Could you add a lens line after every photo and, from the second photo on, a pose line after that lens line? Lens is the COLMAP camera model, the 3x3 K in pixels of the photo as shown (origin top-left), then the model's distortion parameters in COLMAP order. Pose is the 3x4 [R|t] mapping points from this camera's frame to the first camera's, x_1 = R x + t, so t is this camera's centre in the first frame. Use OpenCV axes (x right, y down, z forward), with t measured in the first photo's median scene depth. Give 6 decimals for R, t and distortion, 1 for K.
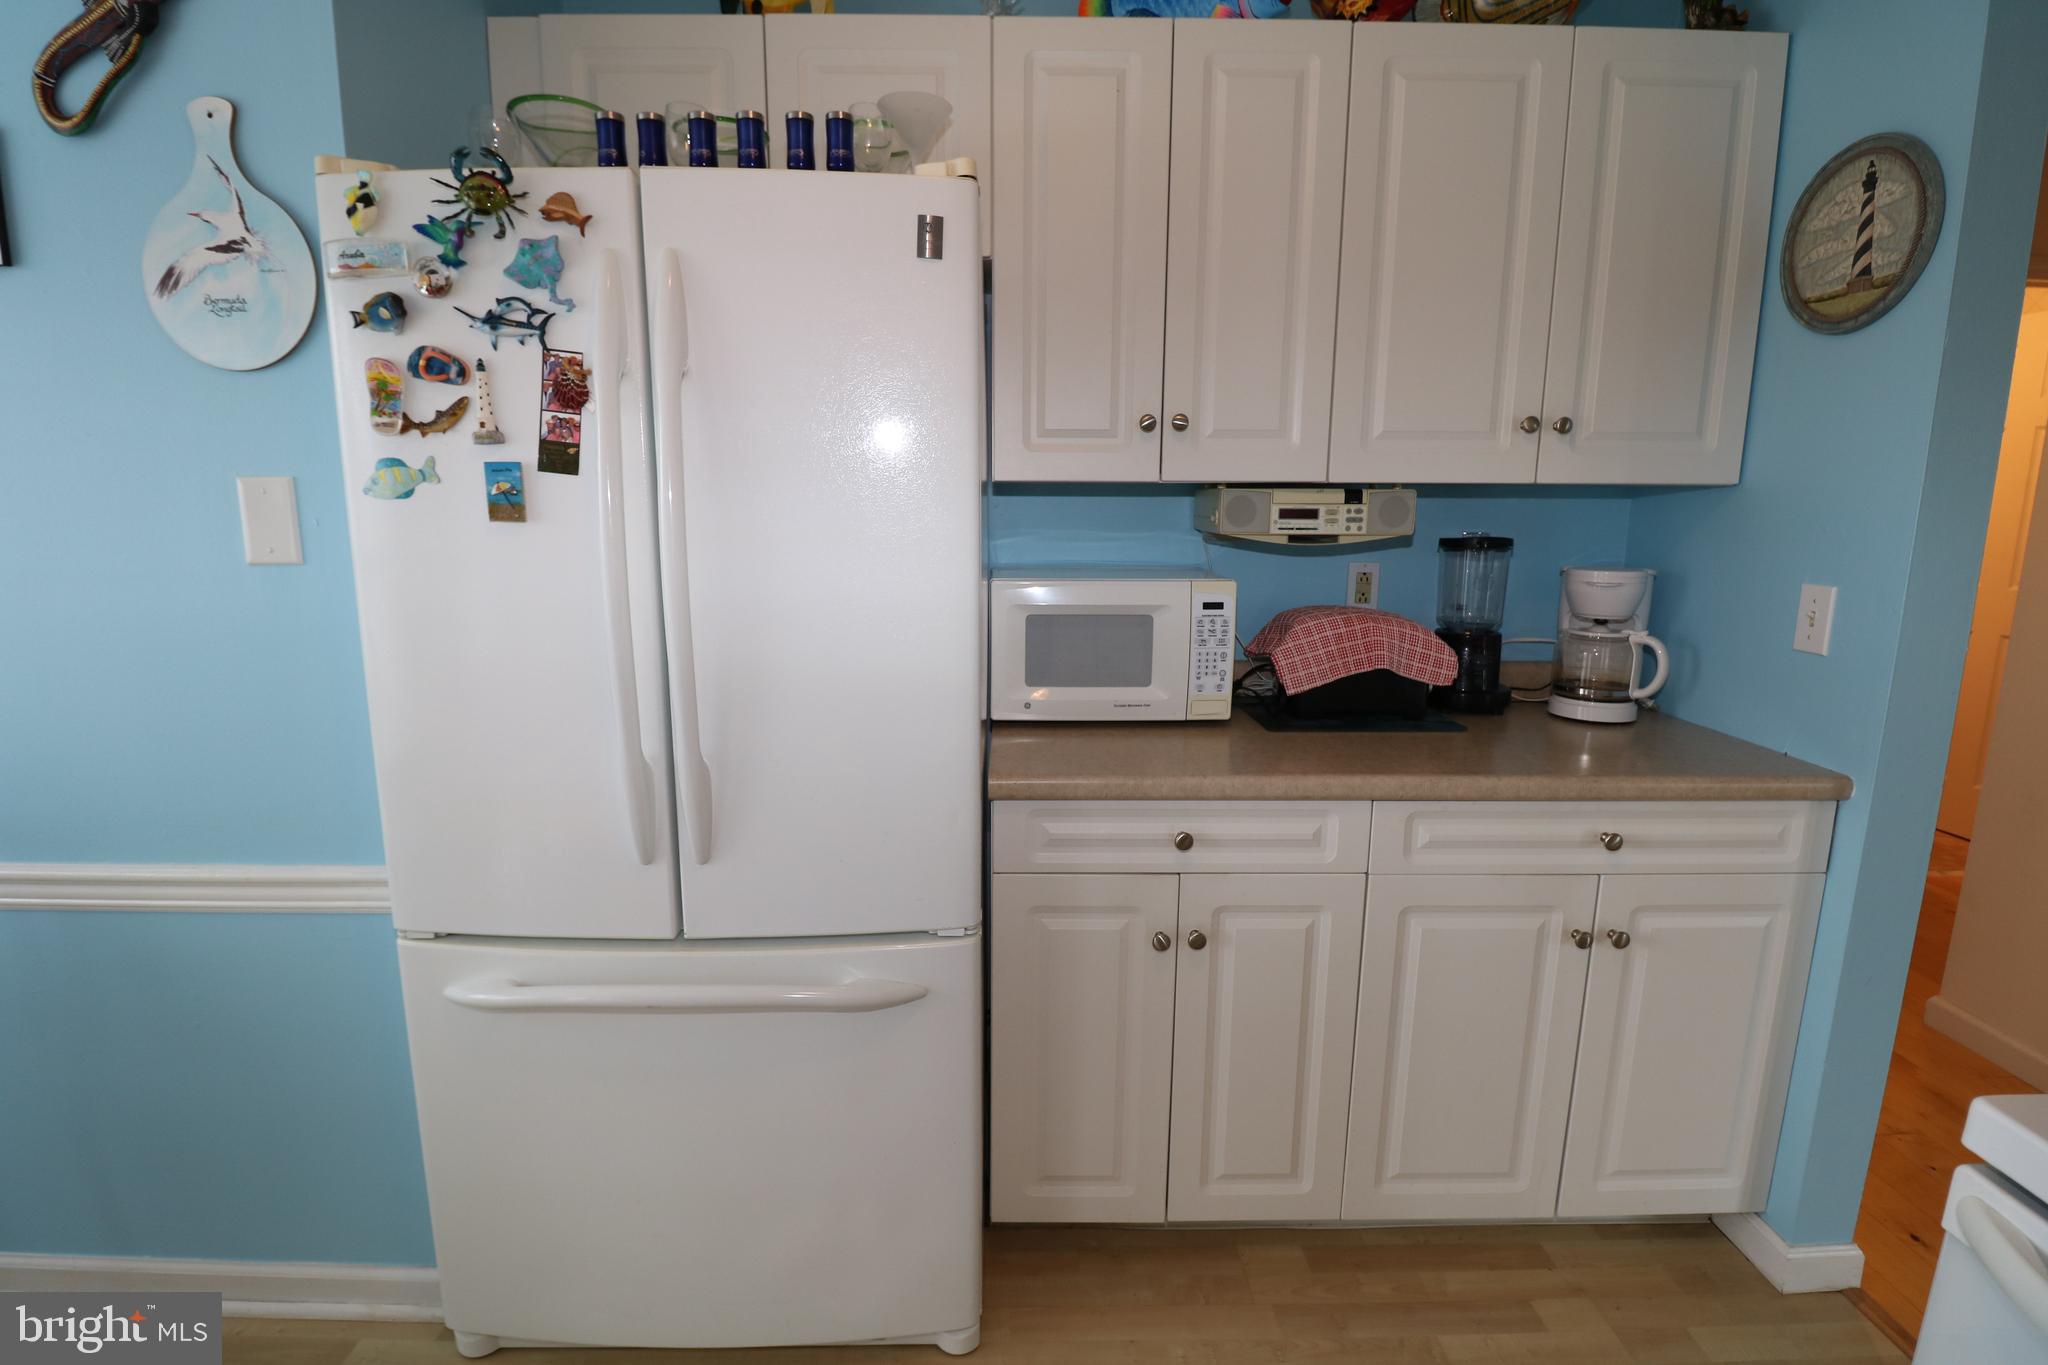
lens RADIAL K [[949.6, 0, 1019.3], [0, 949.6, 663.5], [0, 0, 1]] dist [-0.004501, -0.011342]
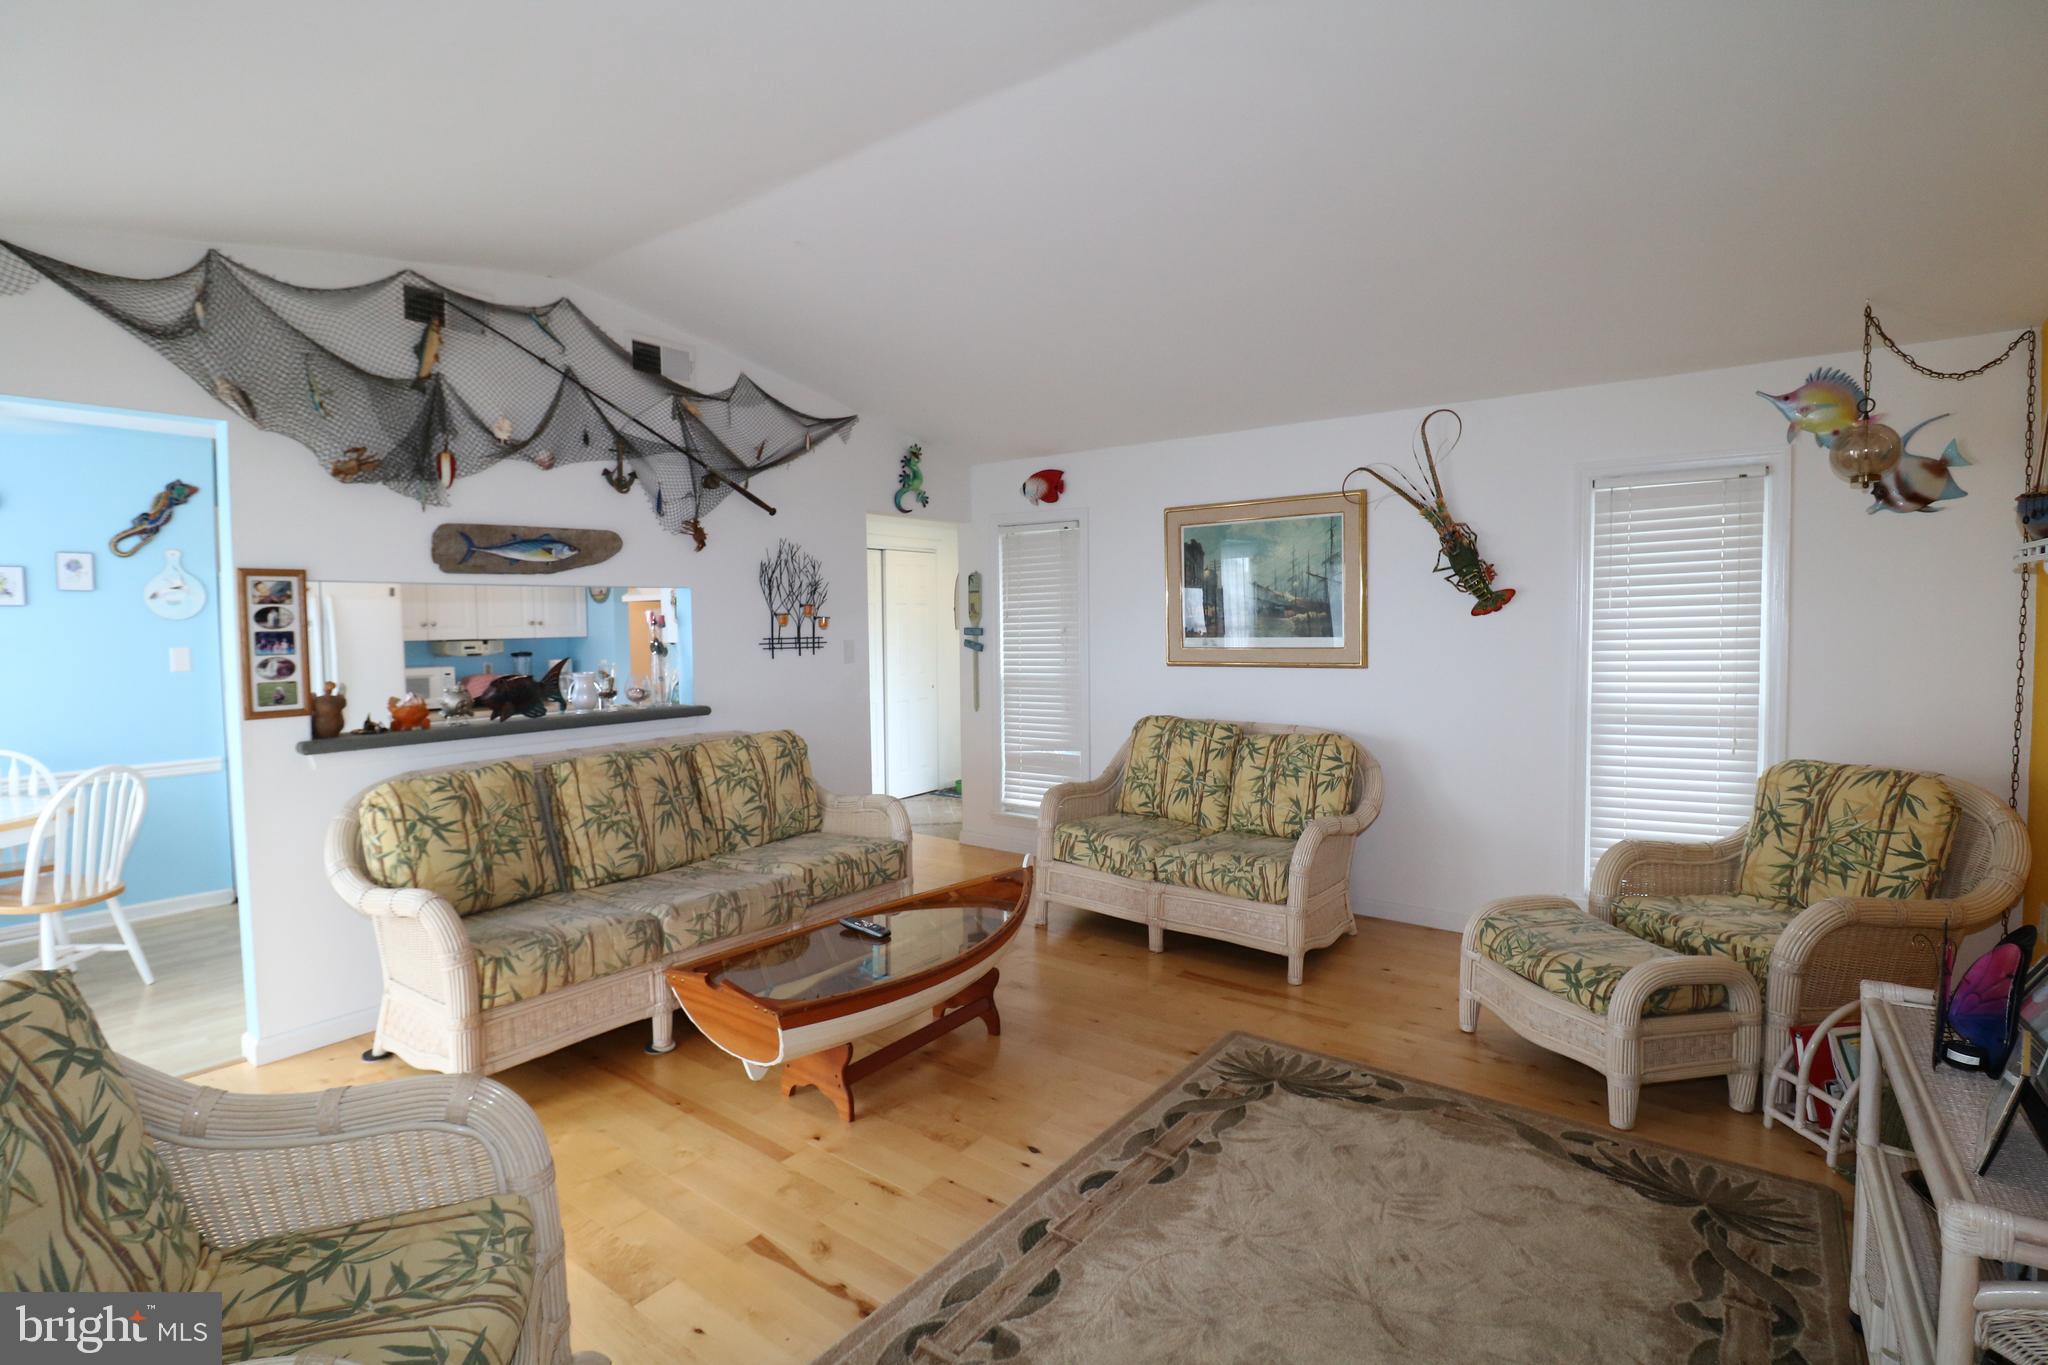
lens RADIAL K [[949.6, 0, 1020.3], [0, 949.6, 666.1], [0, 0, 1]] dist [-0.004501, -0.011342]
pose [[0.608223, -0.050990, 0.792126, -1.516077], [0.150828, 0.987177, -0.052265, 0.488132], [-0.779304, 0.151264, 0.608115, -3.303467]]
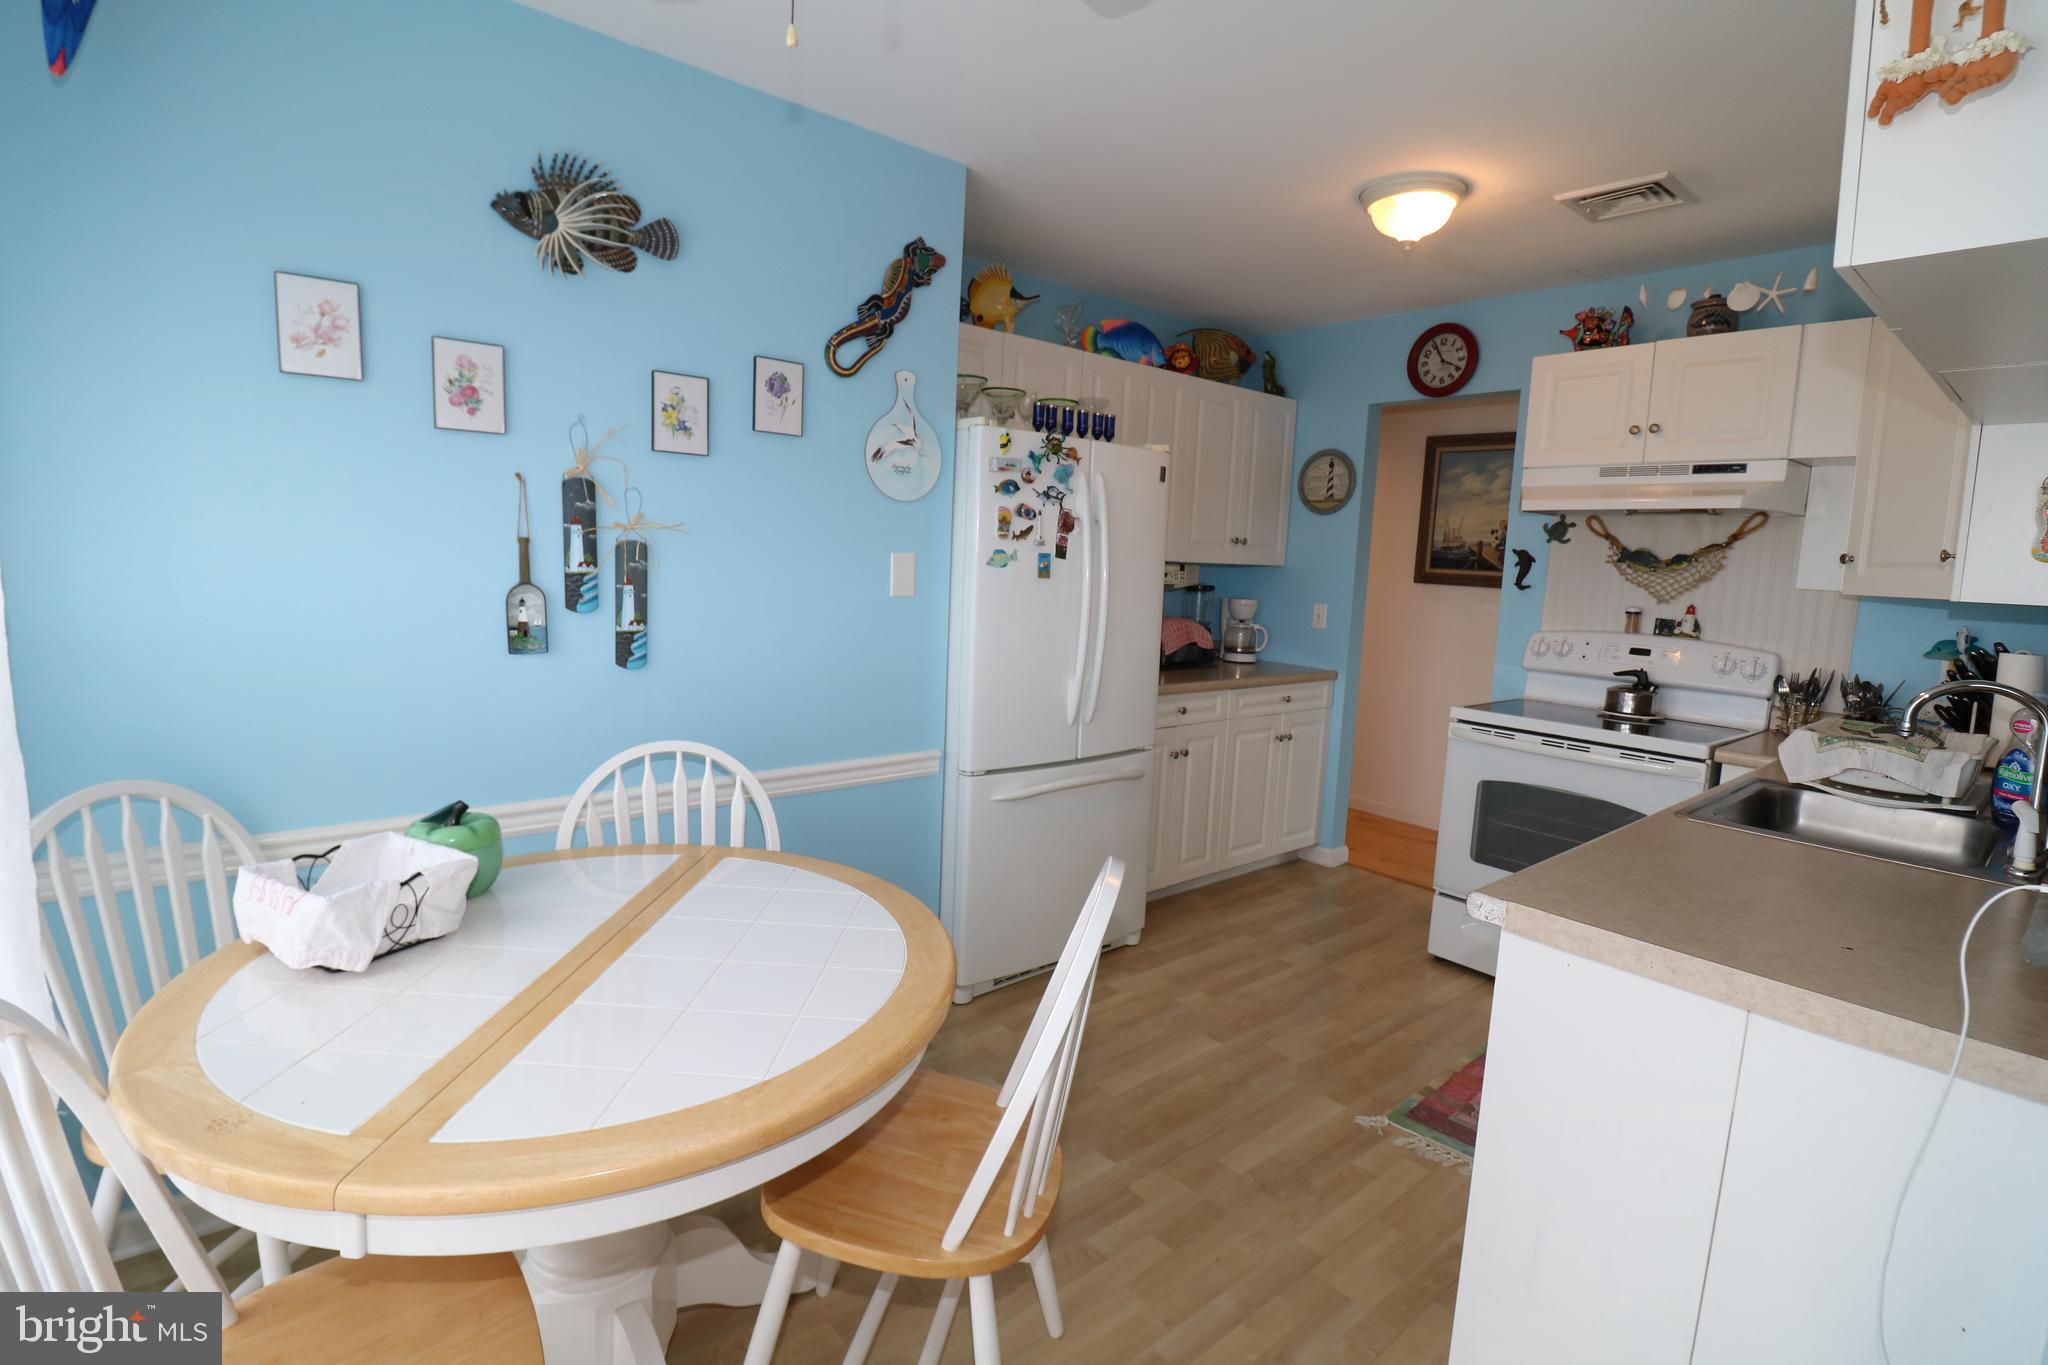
lens RADIAL K [[949.6, 0, 1019.1], [0, 949.6, 662.4], [0, 0, 1]] dist [-0.004501, -0.011342]
pose [[0.774119, -0.044979, 0.631440, -1.686800], [0.071929, 0.997262, -0.017145, 0.076450], [-0.628940, 0.058691, 0.775235, -0.627827]]
